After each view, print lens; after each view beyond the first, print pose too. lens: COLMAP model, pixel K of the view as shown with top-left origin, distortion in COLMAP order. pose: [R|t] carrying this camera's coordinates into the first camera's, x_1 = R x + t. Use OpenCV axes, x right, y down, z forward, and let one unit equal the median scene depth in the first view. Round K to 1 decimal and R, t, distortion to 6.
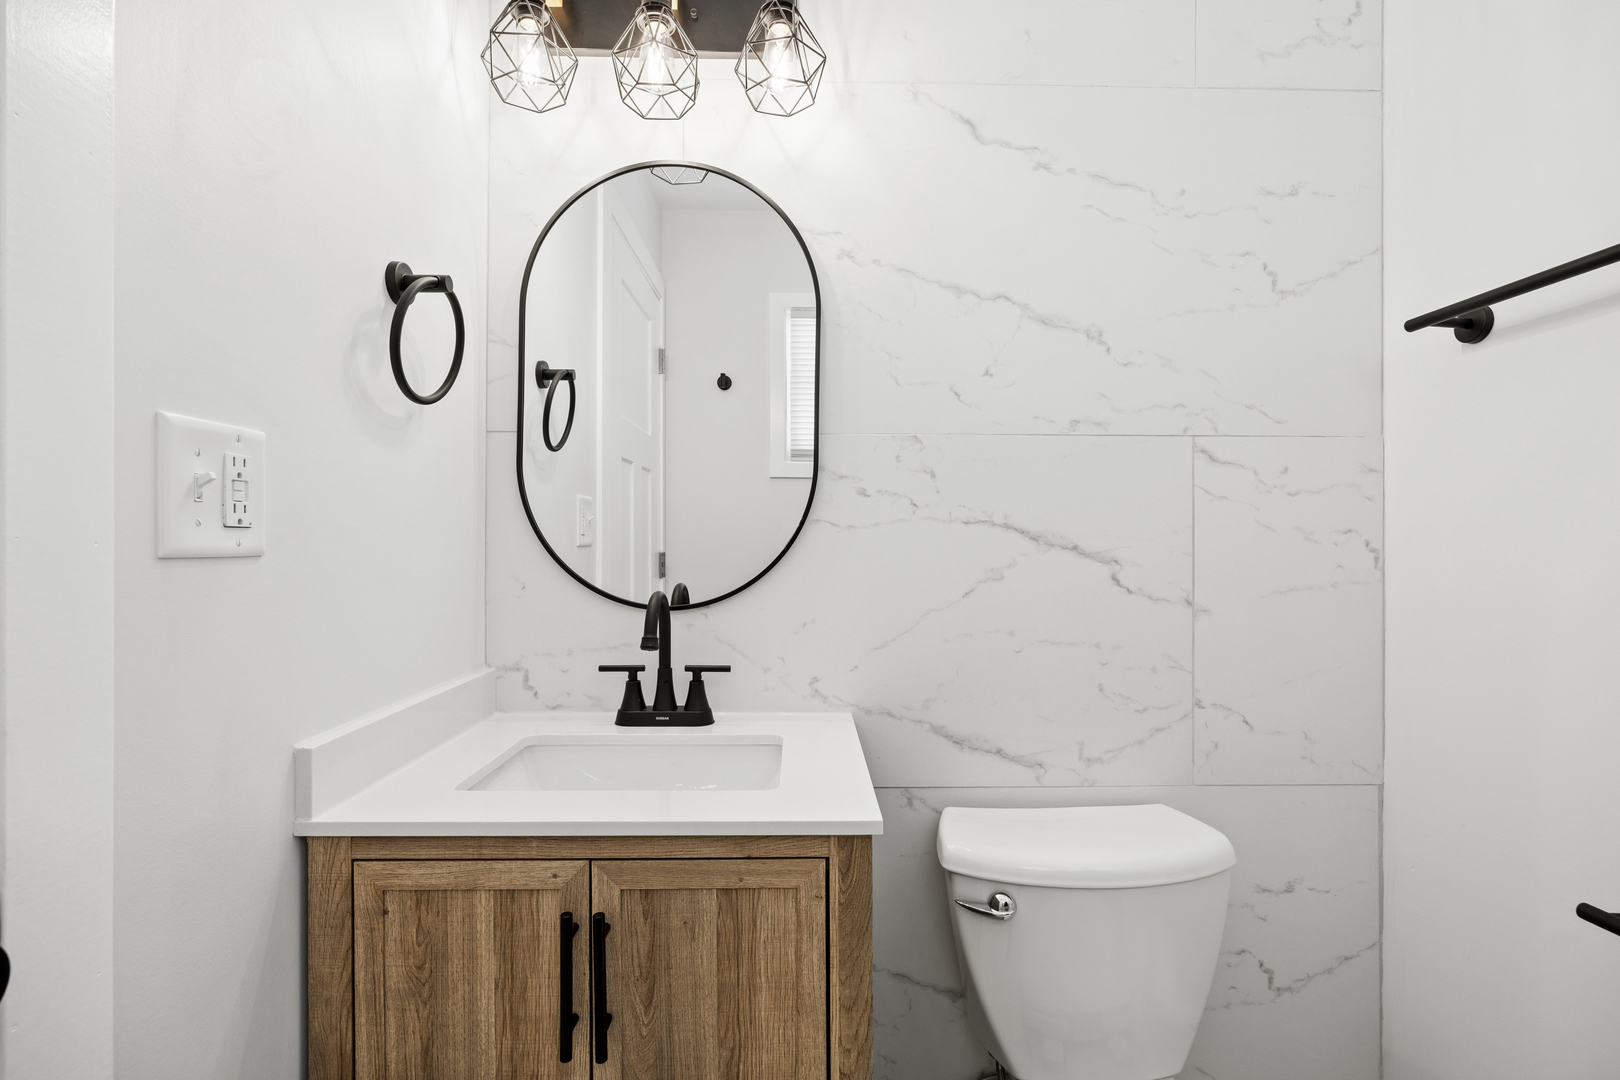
lens RADIAL K [[754.4, 0, 806.2], [0, 754.4, 537.4], [0, 0, 1]] dist [-0.008995, 0.000369]
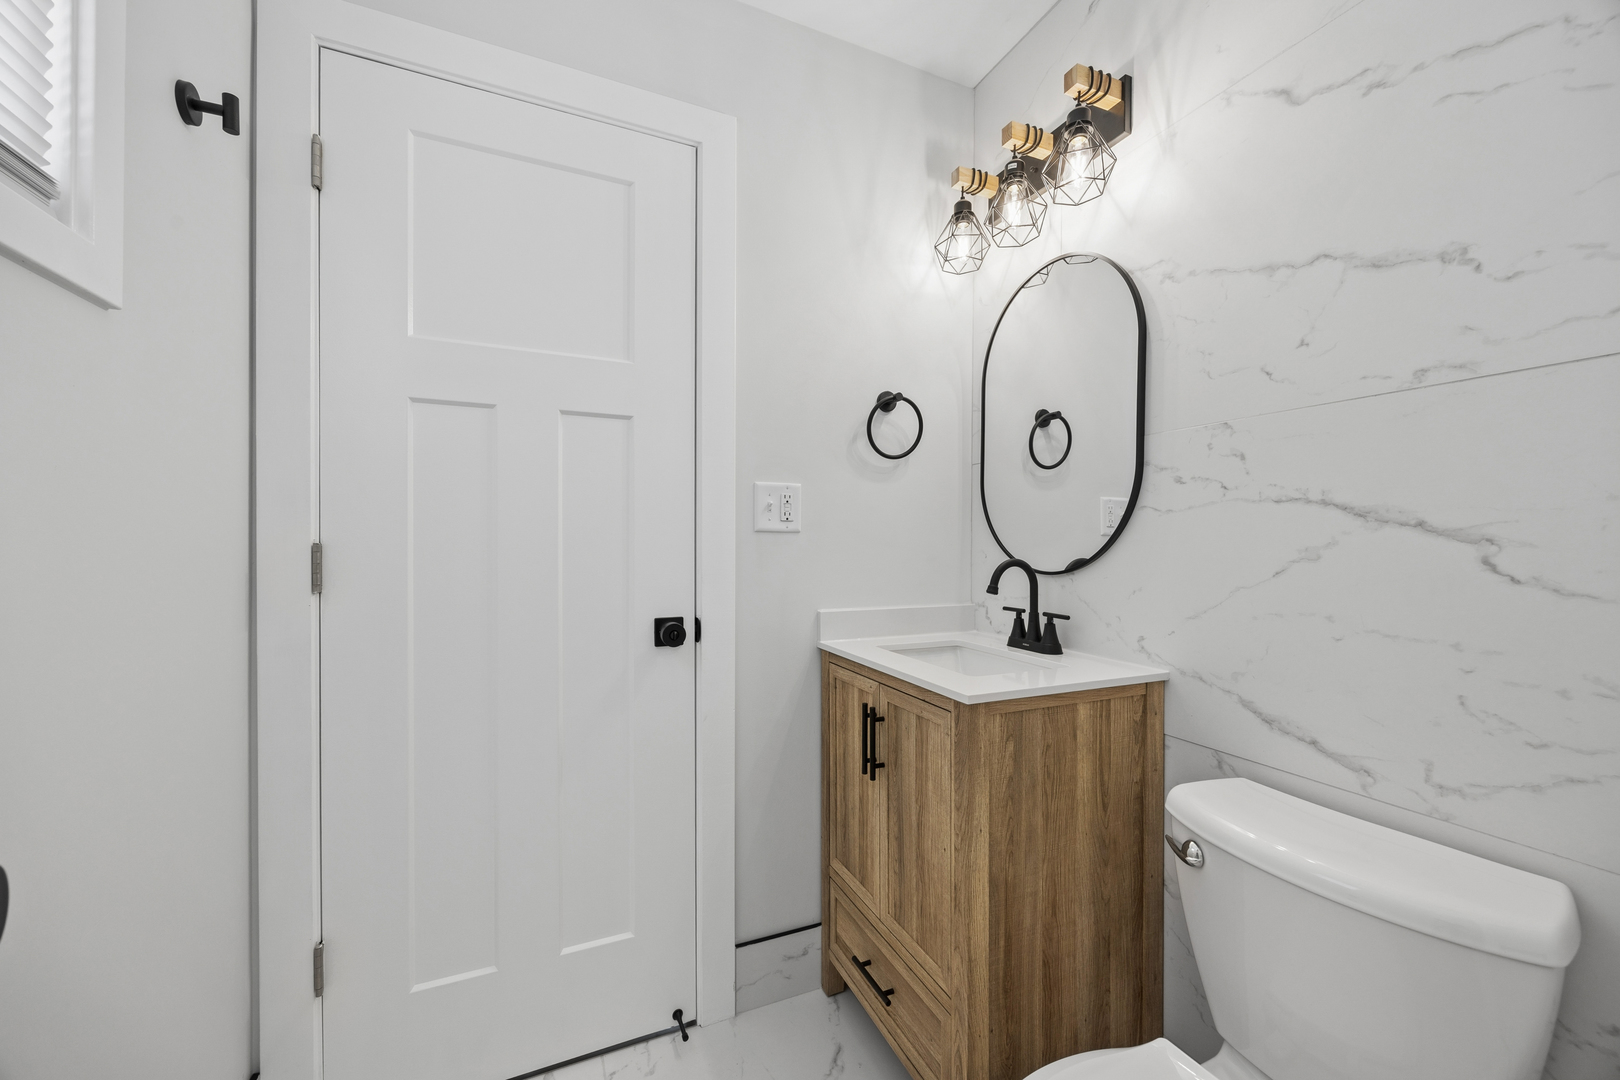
lens RADIAL K [[620.6, 0, 808.1], [0, 620.6, 542.5], [0, 0, 1]] dist [0.001738, -0.000828]
pose [[0.385209, 0.001996, -0.922827, 0.727841], [0.000275, 0.999997, 0.002278, 0.032296], [0.922829, -0.001131, 0.385208, 0.118441]]
